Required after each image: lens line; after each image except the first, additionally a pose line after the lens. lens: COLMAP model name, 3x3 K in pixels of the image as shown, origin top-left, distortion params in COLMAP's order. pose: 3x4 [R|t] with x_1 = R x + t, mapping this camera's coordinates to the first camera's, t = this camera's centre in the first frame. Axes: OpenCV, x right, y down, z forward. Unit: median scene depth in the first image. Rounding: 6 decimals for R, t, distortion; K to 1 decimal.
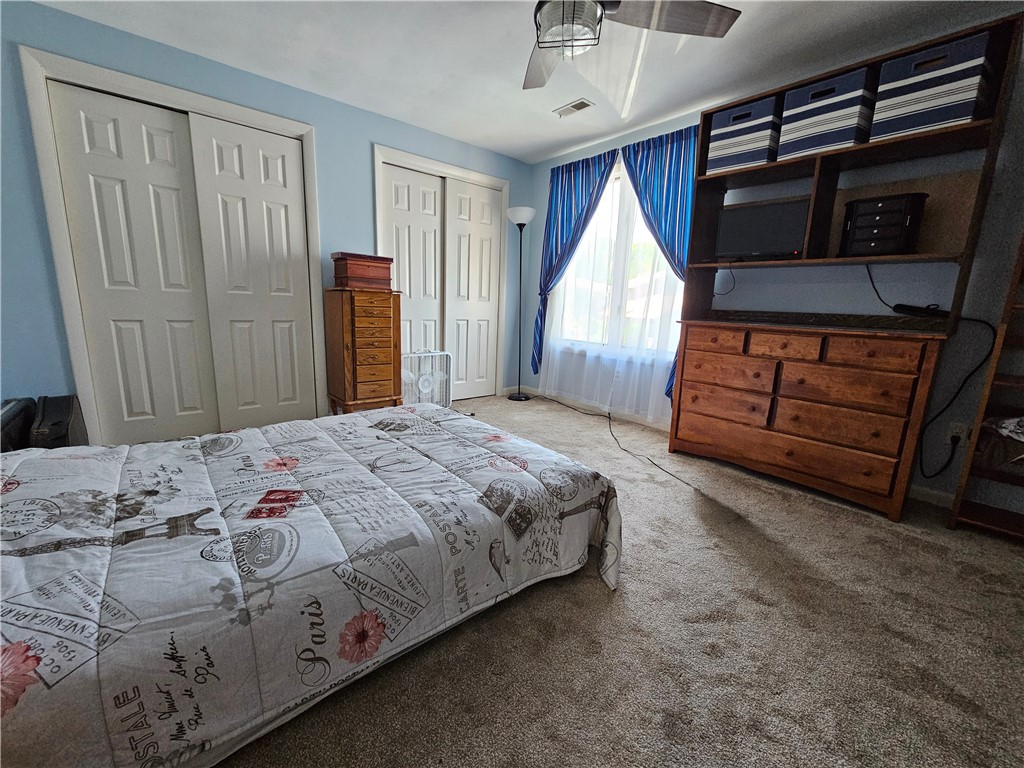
lens RADIAL K [[414.0, 0, 513.4], [0, 414.0, 384.8], [0, 0, 1]] dist [-0.002207, -0.000400]
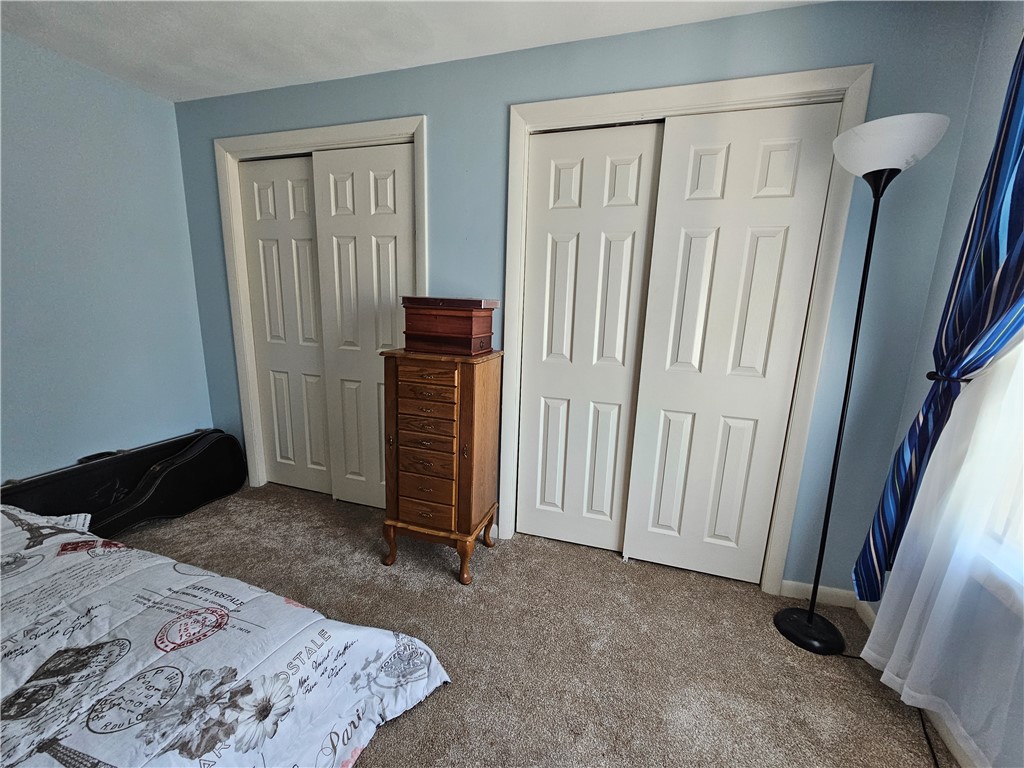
lens RADIAL K [[414.0, 0, 517.8], [0, 414.0, 386.0], [0, 0, 1]] dist [-0.002207, -0.000400]
pose [[0.525646, 0.150487, -0.837288, 0.278611], [-0.176000, 0.982173, 0.066036, -0.295404], [0.832299, 0.112651, 0.542760, 0.932287]]
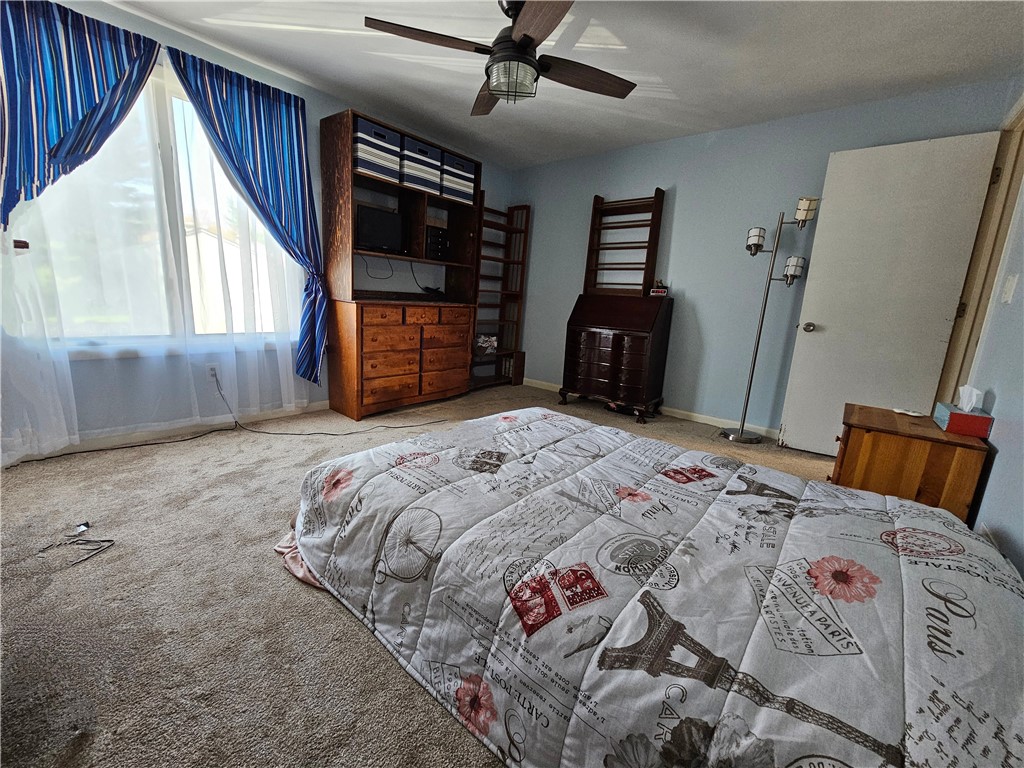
lens RADIAL K [[414.0, 0, 509.4], [0, 414.0, 385.1], [0, 0, 1]] dist [-0.002207, -0.000400]
pose [[-0.157305, -0.248071, 0.955885, -0.828902], [0.131038, 0.954133, 0.269181, -0.200106], [-0.978818, 0.167601, -0.117583, 0.830642]]
